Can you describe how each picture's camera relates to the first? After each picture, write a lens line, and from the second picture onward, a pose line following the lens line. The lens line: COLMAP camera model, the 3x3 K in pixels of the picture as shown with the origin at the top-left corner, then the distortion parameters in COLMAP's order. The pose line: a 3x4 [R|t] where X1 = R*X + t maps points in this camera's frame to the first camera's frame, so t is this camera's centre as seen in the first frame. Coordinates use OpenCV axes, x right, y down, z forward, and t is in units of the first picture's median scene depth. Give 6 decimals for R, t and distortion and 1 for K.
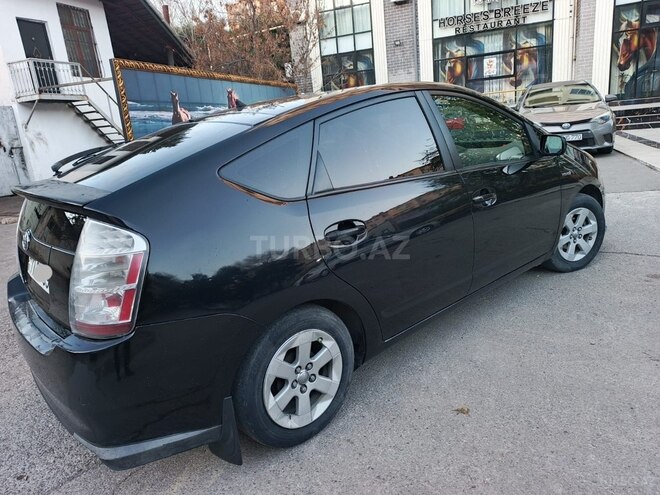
lens RADIAL K [[464.9, 0, 328.1], [0, 464.9, 250.3], [0, 0, 1]] dist [0.027900, -0.017315]
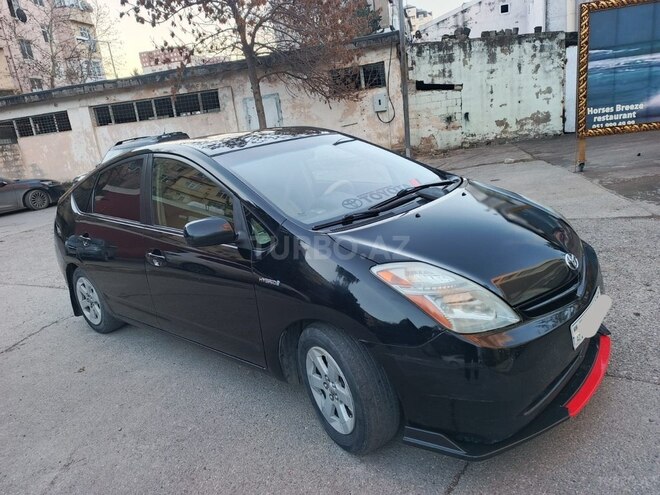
lens RADIAL K [[469.9, 0, 328.6], [0, 469.9, 248.9], [0, 0, 1]] dist [0.014804, -0.002142]
pose [[0.156316, 0.338431, -0.927917, 0.409571], [-0.157349, 0.936000, 0.314872, -0.155275], [0.975093, 0.096787, 0.199564, 0.341267]]
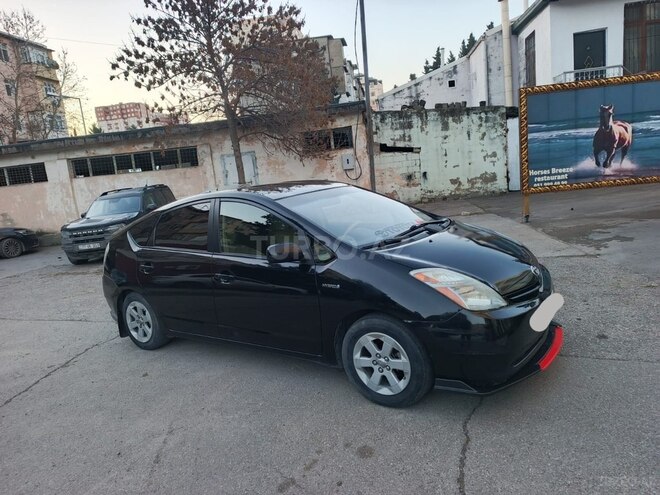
lens RADIAL K [[464.9, 0, 328.1], [0, 464.9, 250.3], [0, 0, 1]] dist [0.027900, -0.017315]
pose [[0.244939, 0.234821, -0.940672, 0.497124], [-0.179477, 0.964440, 0.194020, -0.149071], [0.952782, 0.121306, 0.278374, 0.262450]]
